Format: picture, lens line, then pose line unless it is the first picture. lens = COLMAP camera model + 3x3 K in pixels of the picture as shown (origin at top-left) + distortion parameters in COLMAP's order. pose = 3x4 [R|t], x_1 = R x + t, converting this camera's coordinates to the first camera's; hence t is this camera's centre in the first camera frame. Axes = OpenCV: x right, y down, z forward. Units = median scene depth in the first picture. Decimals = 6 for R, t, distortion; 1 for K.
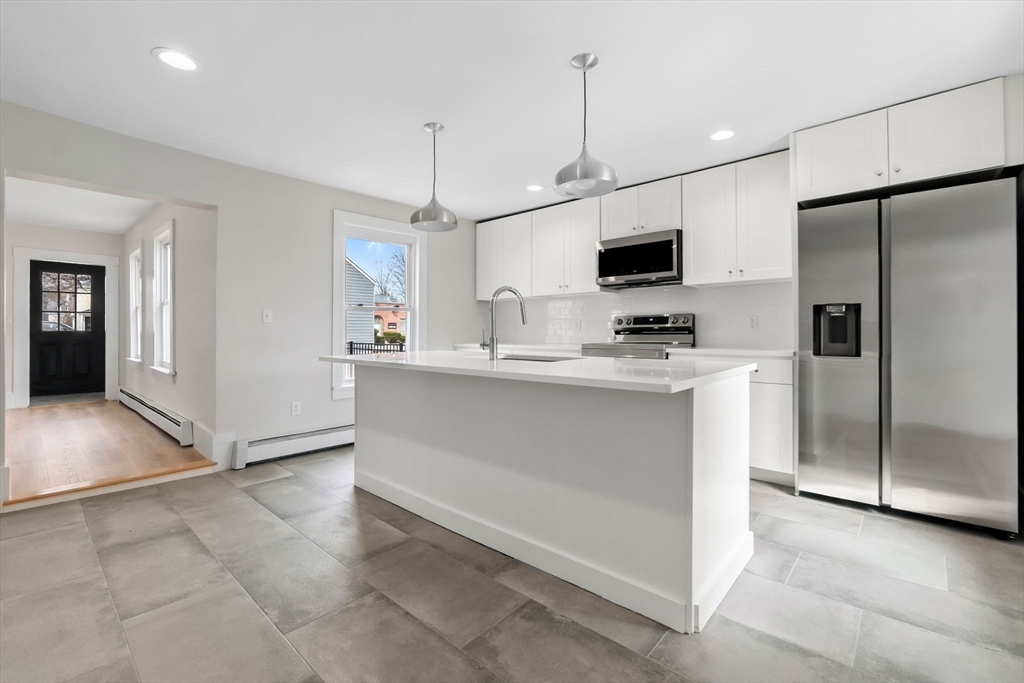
lens RADIAL K [[438.6, 0, 516.2], [0, 438.6, 334.2], [0, 0, 1]] dist [0.002472, 0.000908]
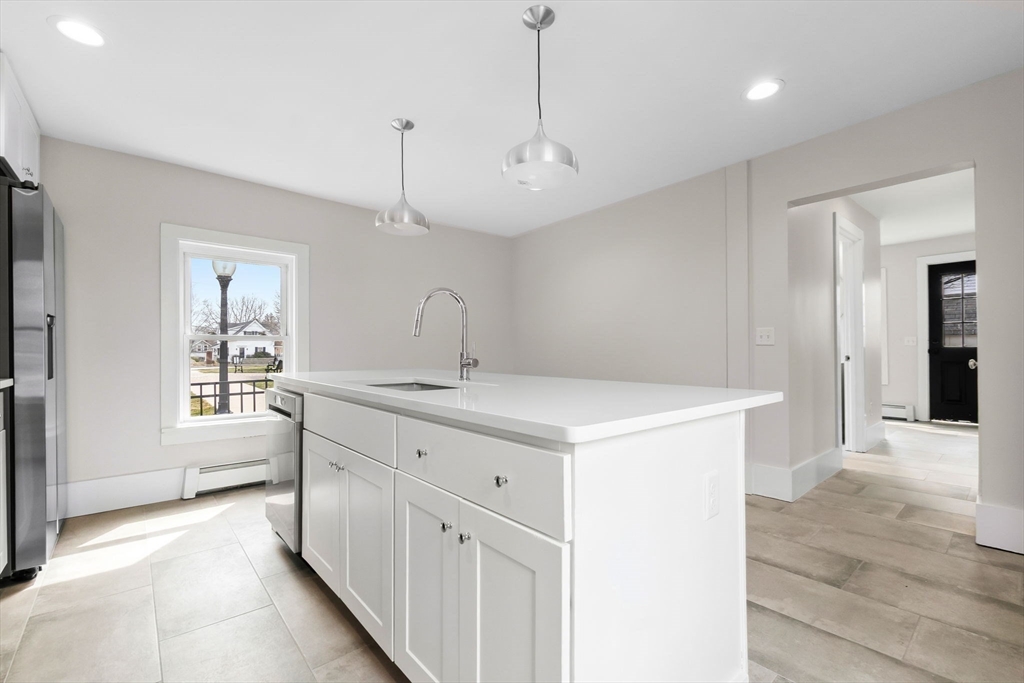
lens RADIAL K [[438.6, 0, 516.6], [0, 438.6, 345.8], [0, 0, 1]] dist [0.002472, 0.000908]
pose [[-0.990097, 0.008639, 0.140120, -0.253153], [0.007948, 0.999953, -0.005486, -0.000143], [-0.140161, -0.004318, -0.990119, 1.732091]]
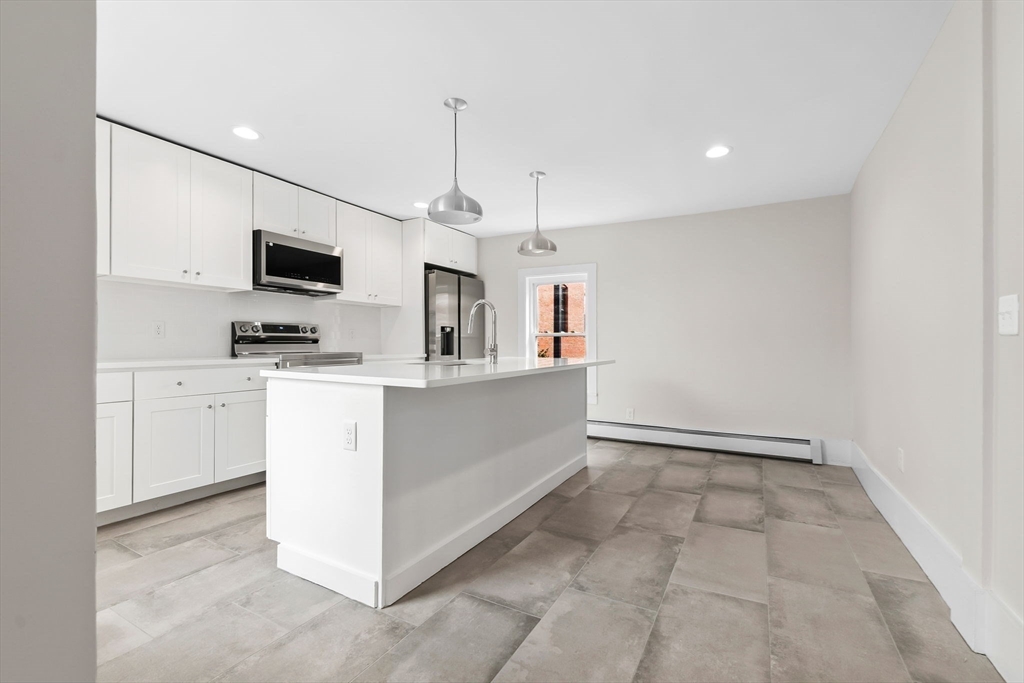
lens RADIAL K [[438.6, 0, 513.8], [0, 438.6, 343.6], [0, 0, 1]] dist [0.002472, 0.000908]
pose [[-0.218879, 0.009995, 0.975701, -1.130397], [0.004533, 0.999947, -0.009227, 0.017489], [-0.975742, 0.002404, -0.218913, 1.144628]]
